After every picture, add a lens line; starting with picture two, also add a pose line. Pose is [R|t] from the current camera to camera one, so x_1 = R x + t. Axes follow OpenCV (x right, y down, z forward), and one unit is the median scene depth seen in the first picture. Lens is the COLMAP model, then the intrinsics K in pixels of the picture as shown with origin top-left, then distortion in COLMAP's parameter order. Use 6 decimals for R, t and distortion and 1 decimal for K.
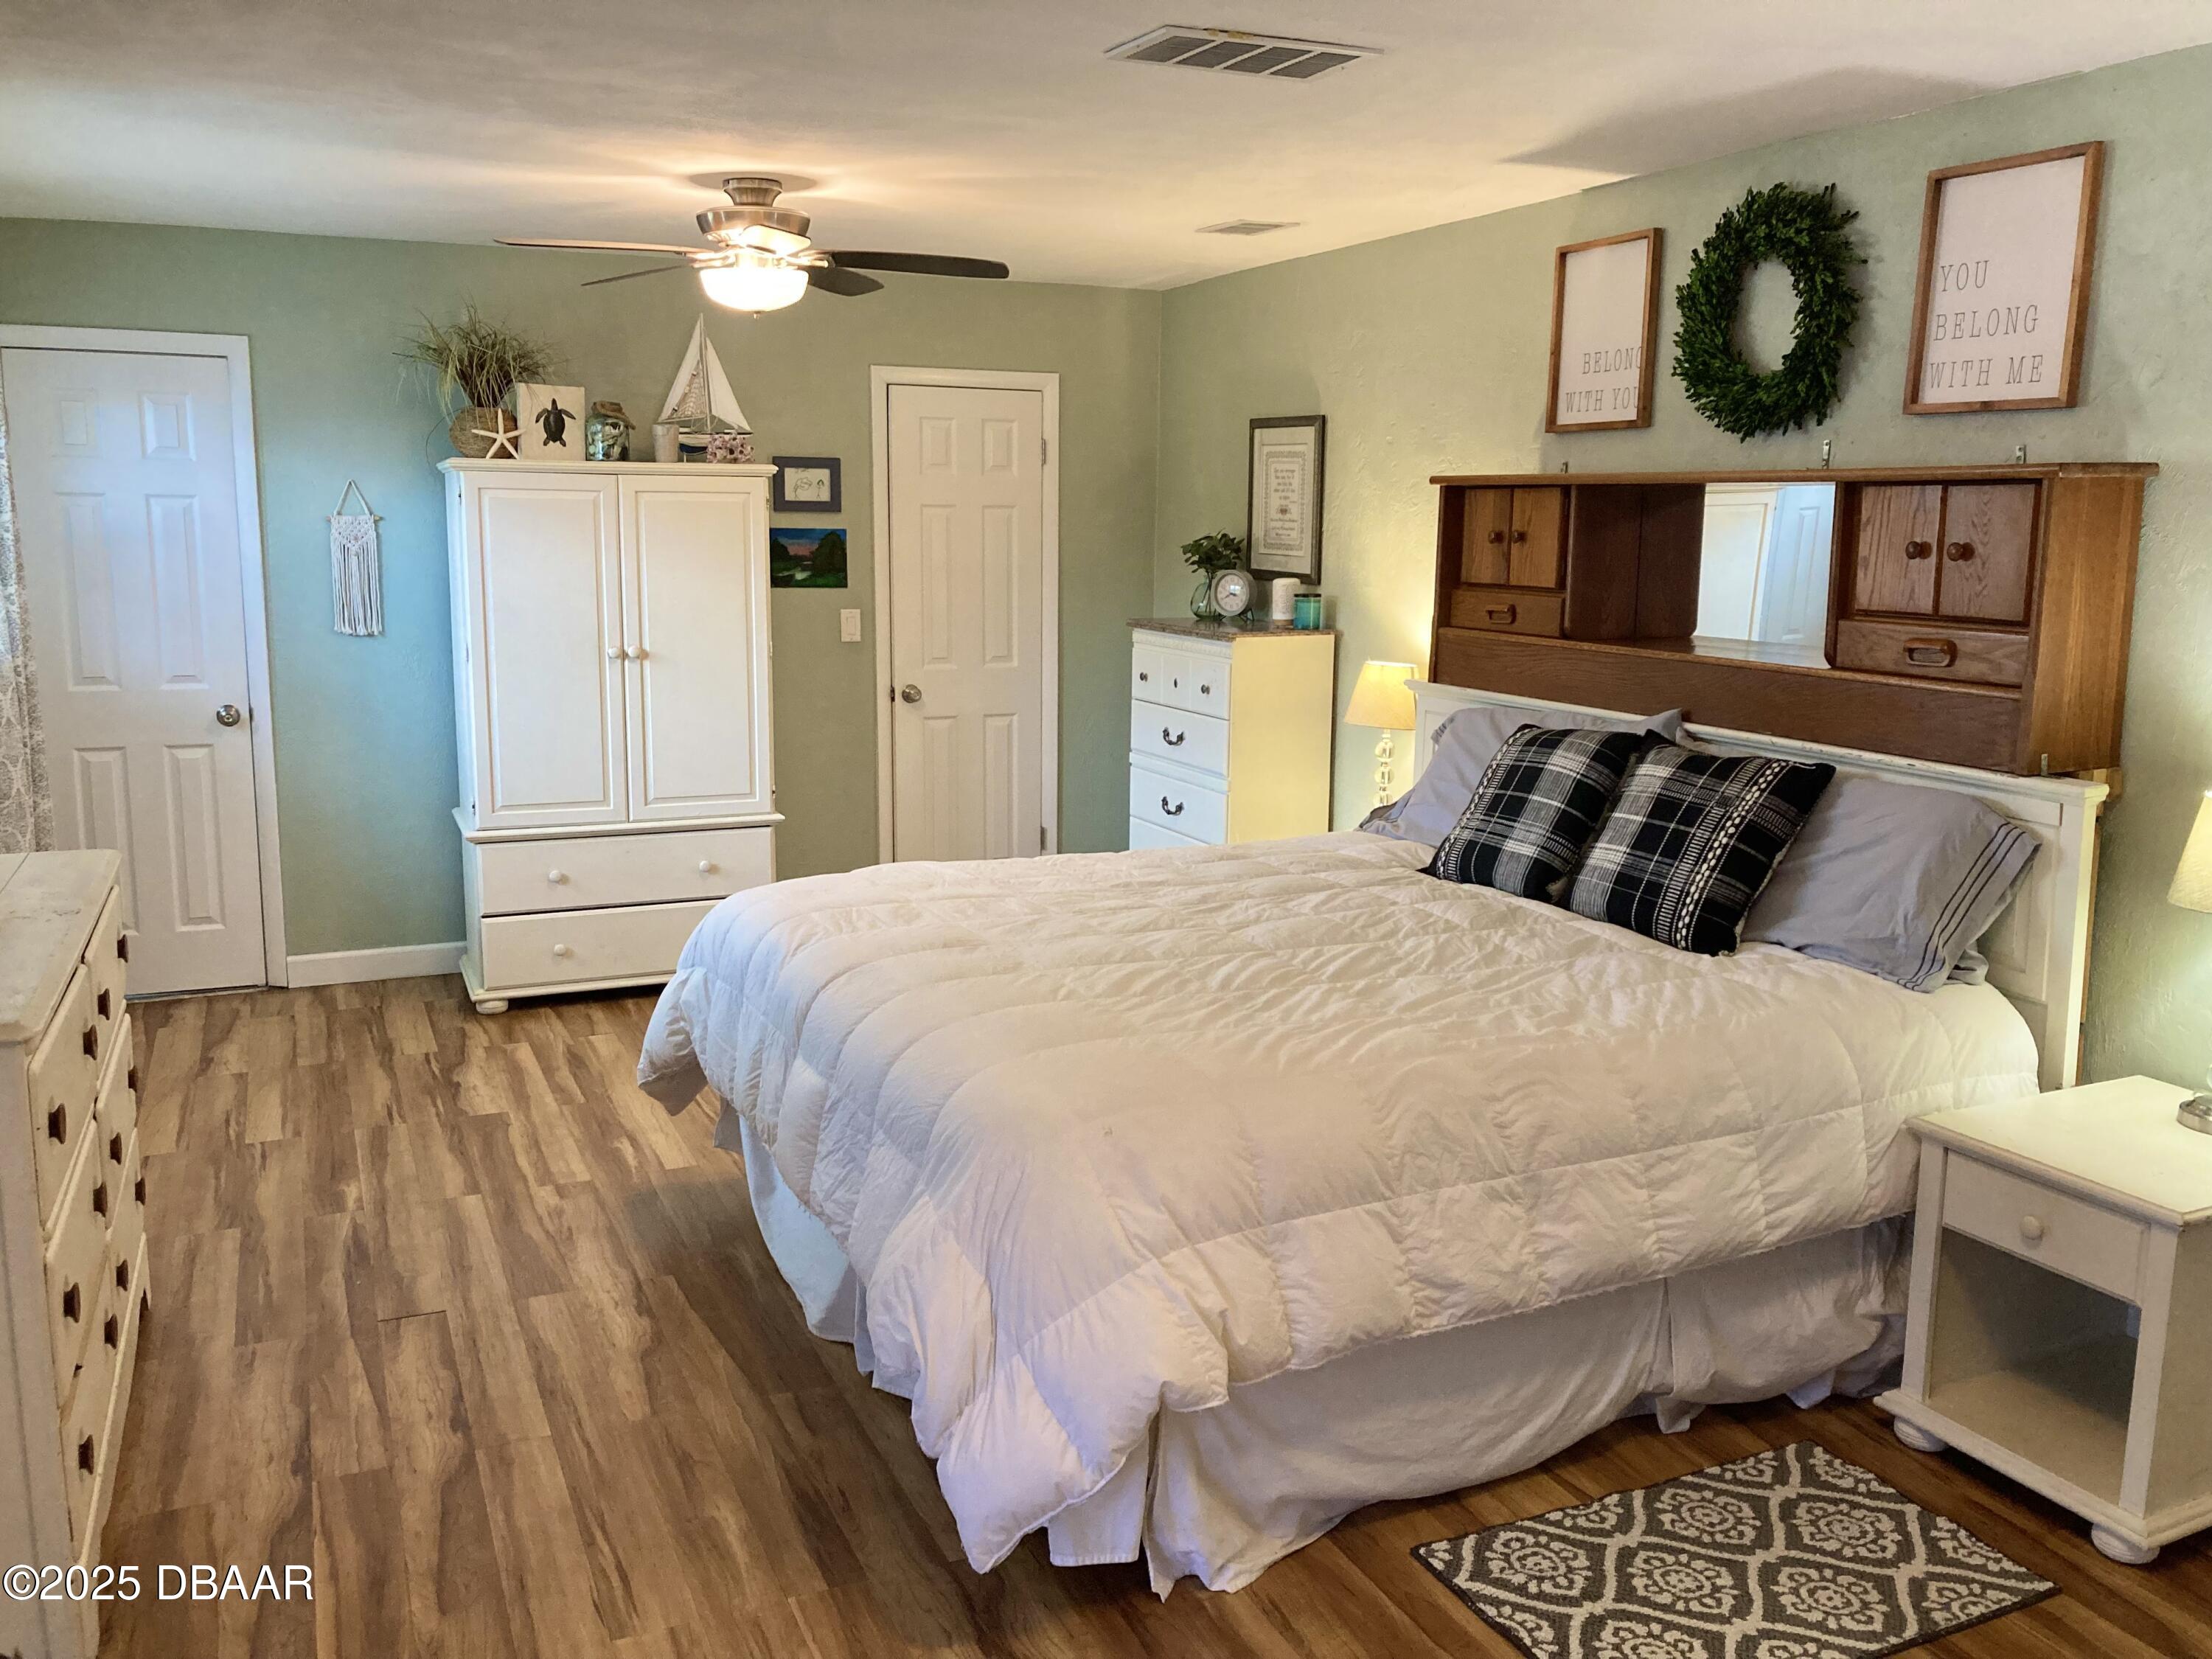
lens RADIAL K [[1812.1, 0, 1104.1], [0, 1812.1, 822.7], [0, 0, 1]] dist [0.050812, -0.067769]
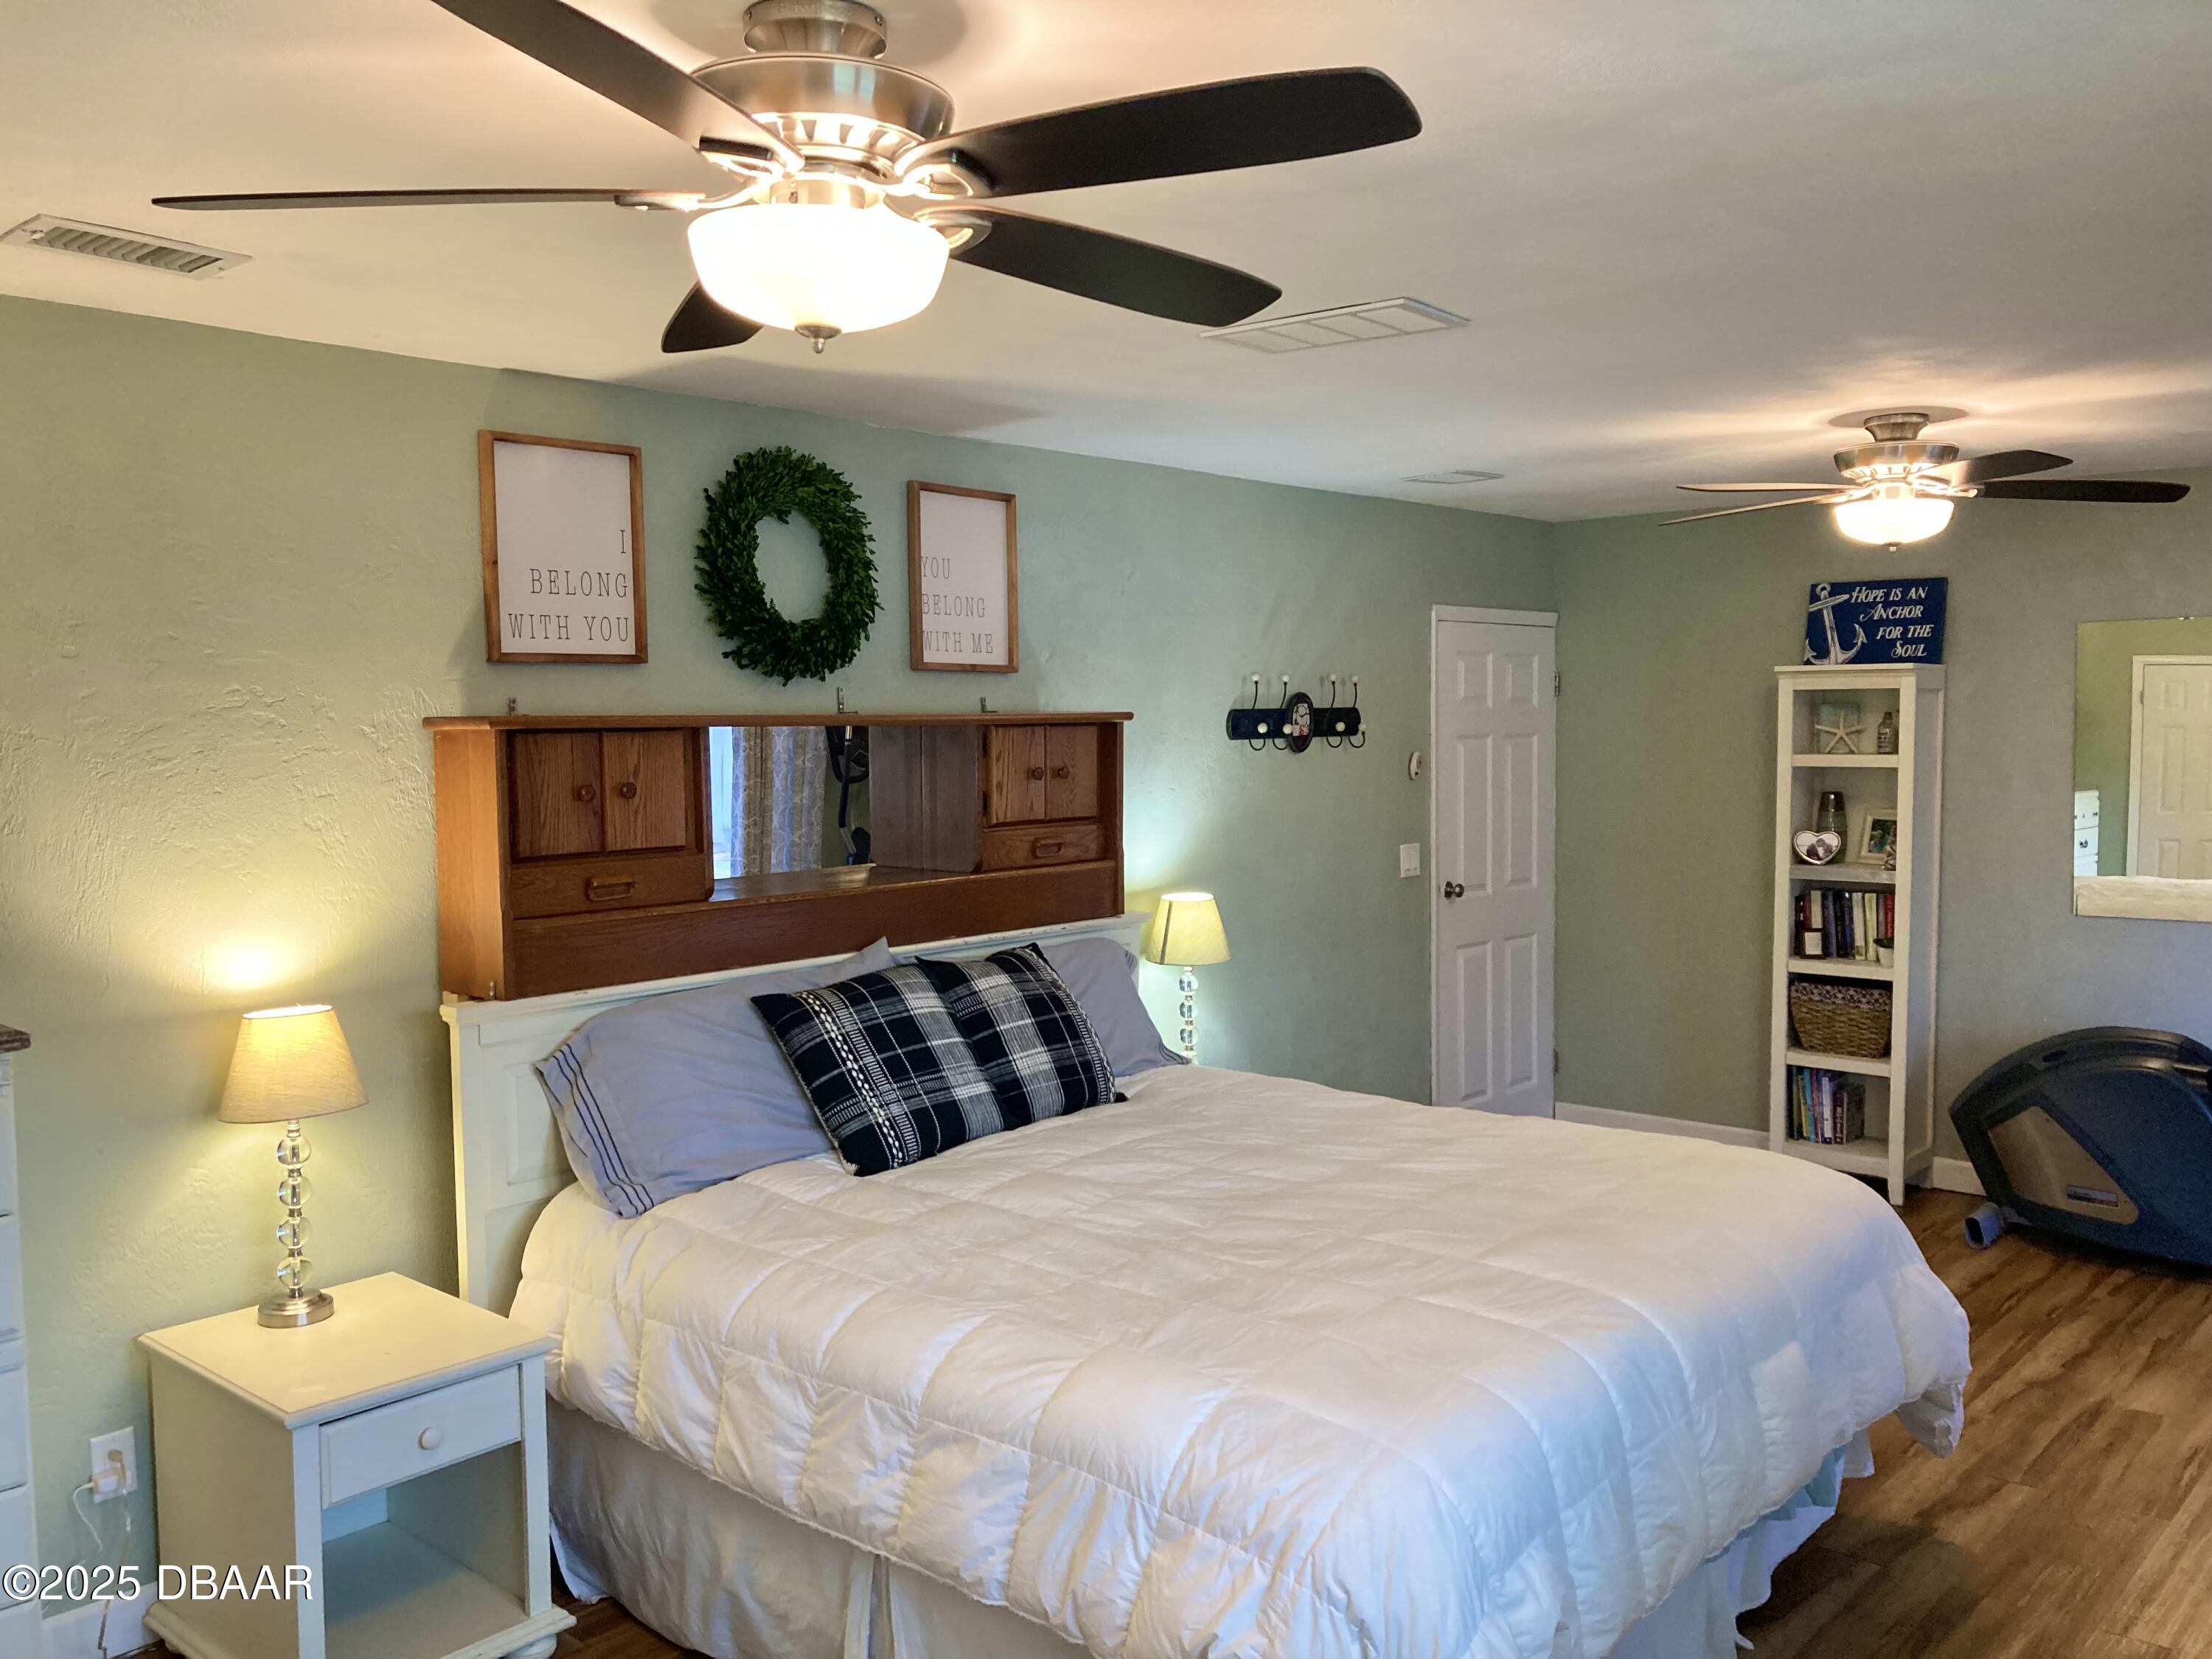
lens RADIAL K [[1812.1, 0, 1106.5], [0, 1812.1, 840.0], [0, 0, 1]] dist [0.050812, -0.067769]
pose [[-0.424566, -0.043637, 0.904345, -0.710727], [0.181917, 0.974357, 0.132420, -0.244921], [-0.886933, 0.220737, -0.405741, 1.376589]]
